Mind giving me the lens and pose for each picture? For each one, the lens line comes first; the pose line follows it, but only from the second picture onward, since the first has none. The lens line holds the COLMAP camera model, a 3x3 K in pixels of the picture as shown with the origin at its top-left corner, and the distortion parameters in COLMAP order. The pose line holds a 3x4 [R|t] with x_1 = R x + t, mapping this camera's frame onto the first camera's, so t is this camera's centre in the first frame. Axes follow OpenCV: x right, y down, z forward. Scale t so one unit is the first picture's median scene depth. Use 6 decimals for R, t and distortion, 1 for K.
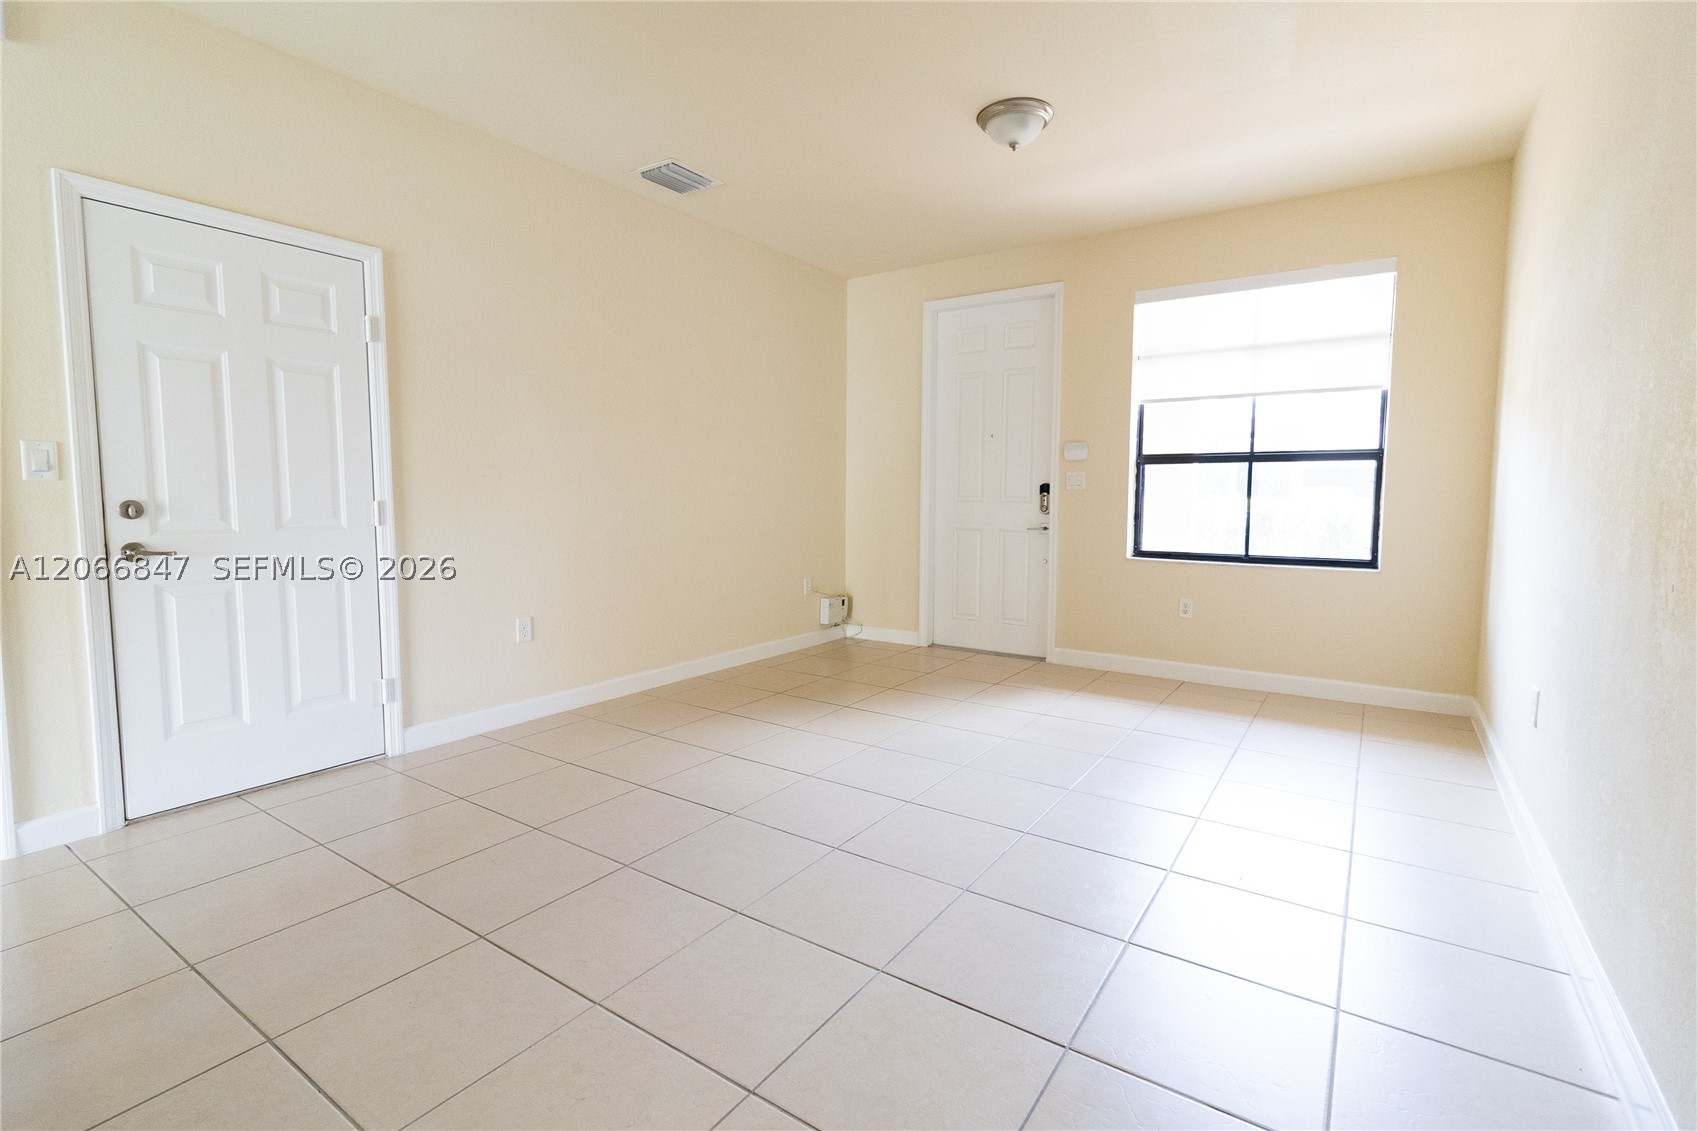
lens RADIAL K [[781.0, 0, 847.1], [0, 781.0, 556.6], [0, 0, 1]] dist [0.004828, 0.000915]
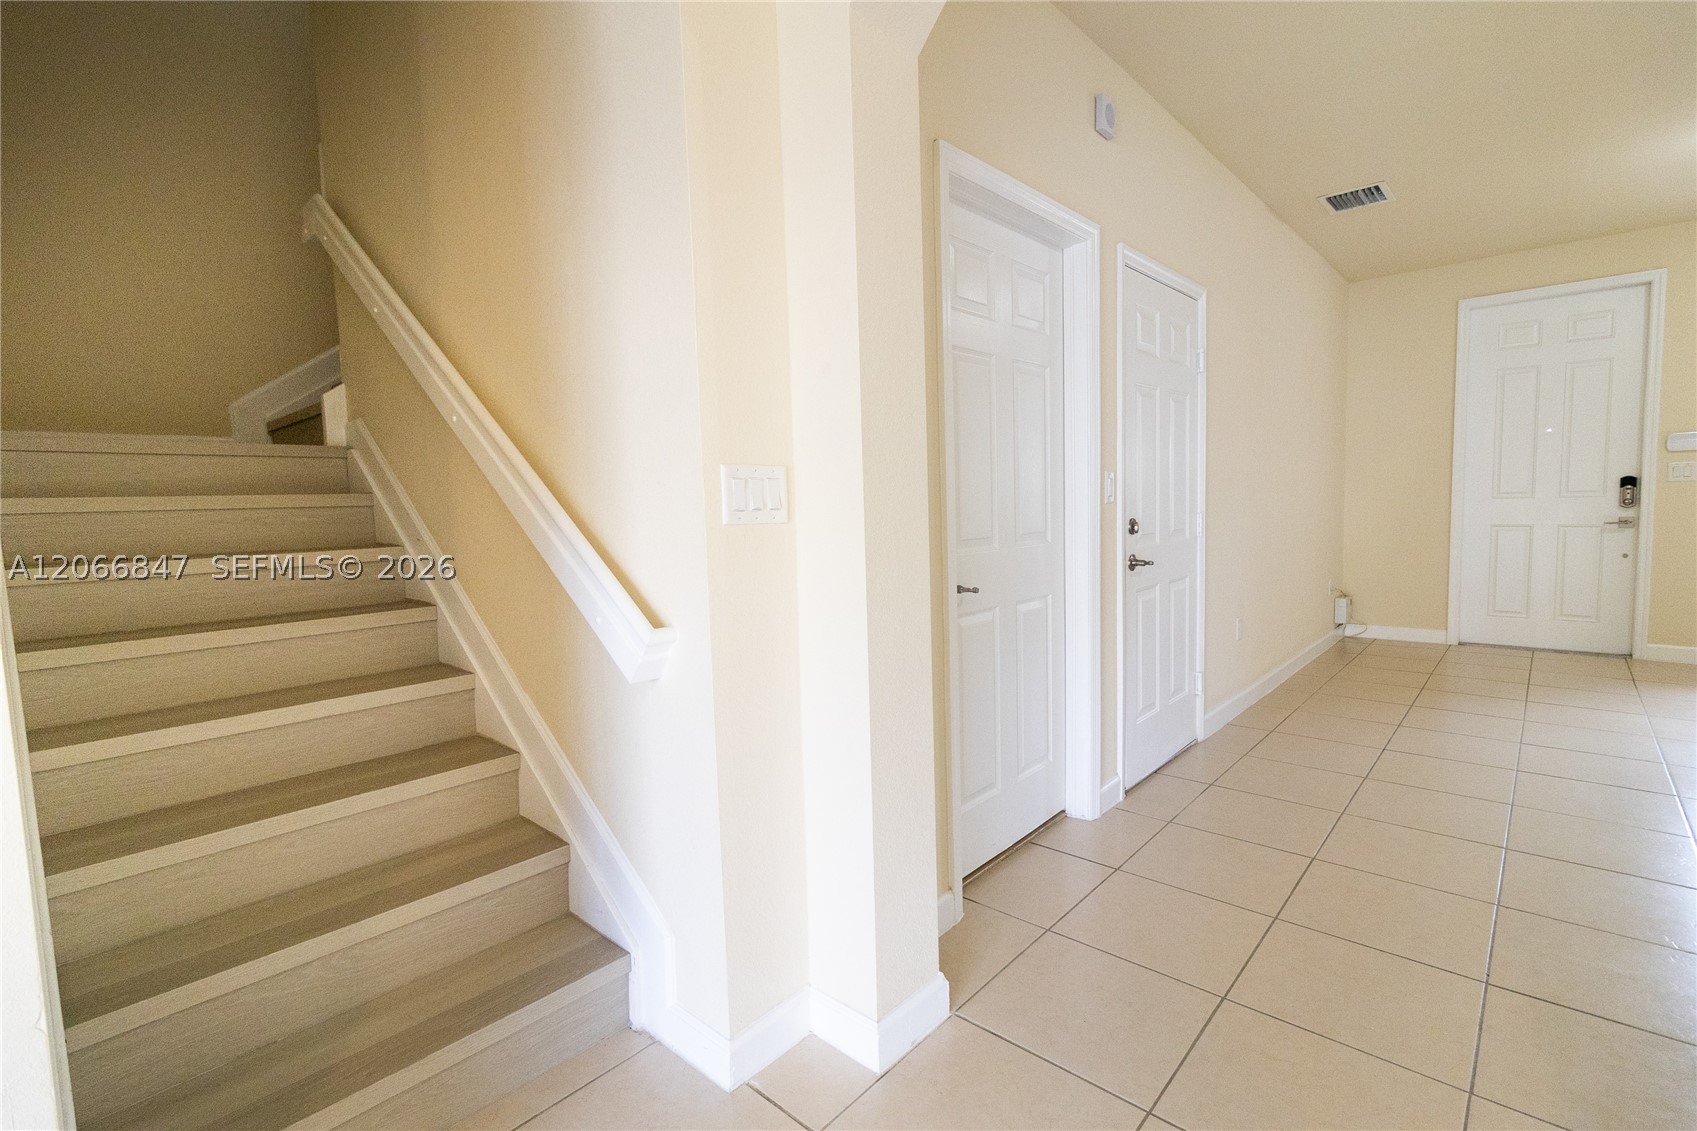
lens RADIAL K [[781.0, 0, 850.6], [0, 781.0, 573.1], [0, 0, 1]] dist [0.004828, 0.000915]
pose [[0.990766, -0.024401, -0.133367, -0.583513], [0.025851, 0.999624, 0.009150, -0.006143], [0.133093, -0.012513, 0.991025, -0.109019]]
